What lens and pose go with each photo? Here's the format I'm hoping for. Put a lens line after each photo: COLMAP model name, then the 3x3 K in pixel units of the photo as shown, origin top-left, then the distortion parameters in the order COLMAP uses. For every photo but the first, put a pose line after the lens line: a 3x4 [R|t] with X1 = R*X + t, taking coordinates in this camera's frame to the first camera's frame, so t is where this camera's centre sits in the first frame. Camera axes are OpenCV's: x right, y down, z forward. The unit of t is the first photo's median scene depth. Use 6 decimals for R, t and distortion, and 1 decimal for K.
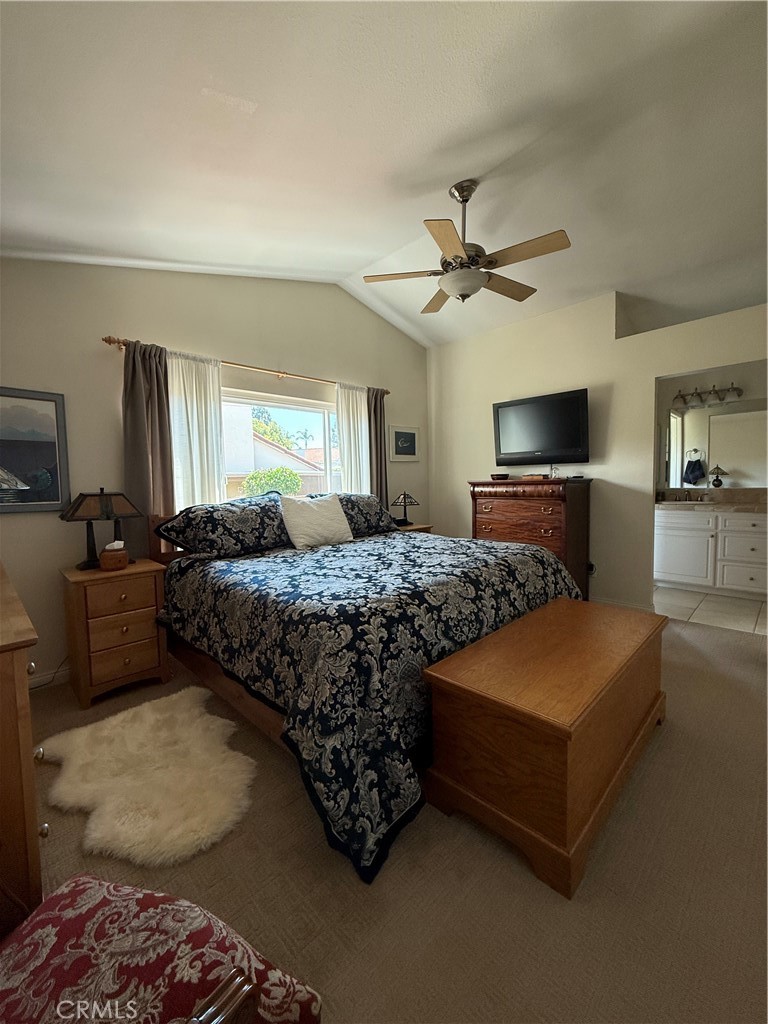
lens RADIAL K [[414.8, 0, 384.9], [0, 414.8, 509.6], [0, 0, 1]] dist [-0.001106, -0.000041]
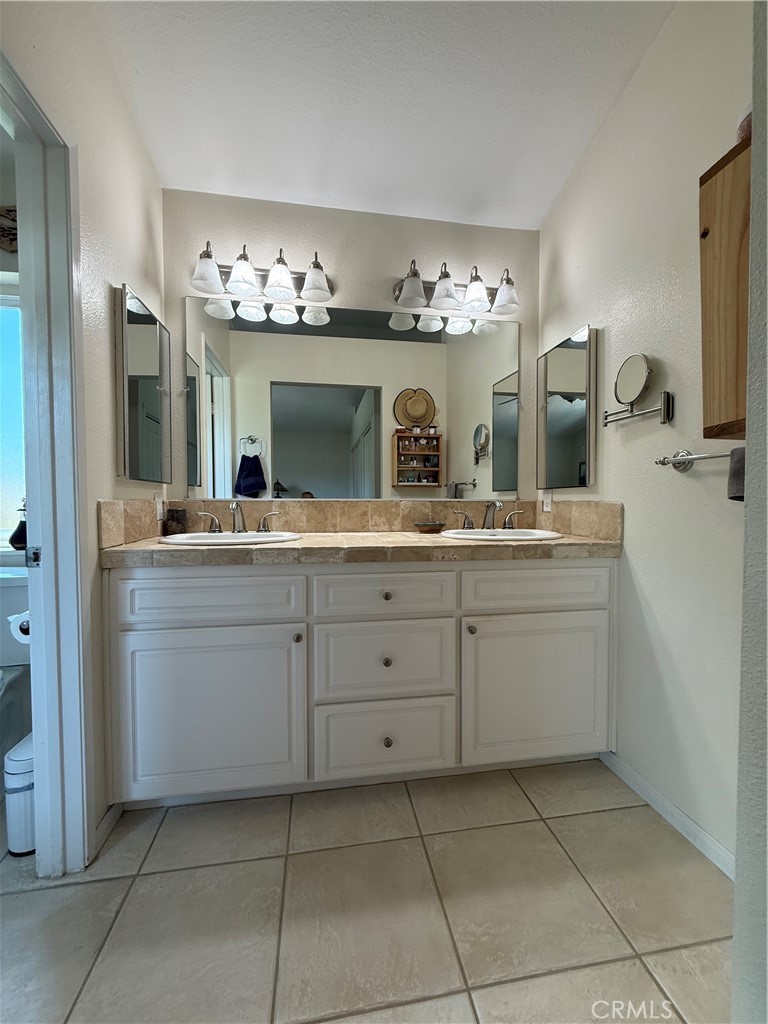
lens RADIAL K [[414.8, 0, 385.1], [0, 414.8, 511.7], [0, 0, 1]] dist [-0.001106, -0.000041]
pose [[0.586491, 0.003408, 0.809949, 0.401607], [0.035867, 0.998901, -0.030174, -0.018478], [-0.809161, 0.046747, 0.585724, 0.533285]]
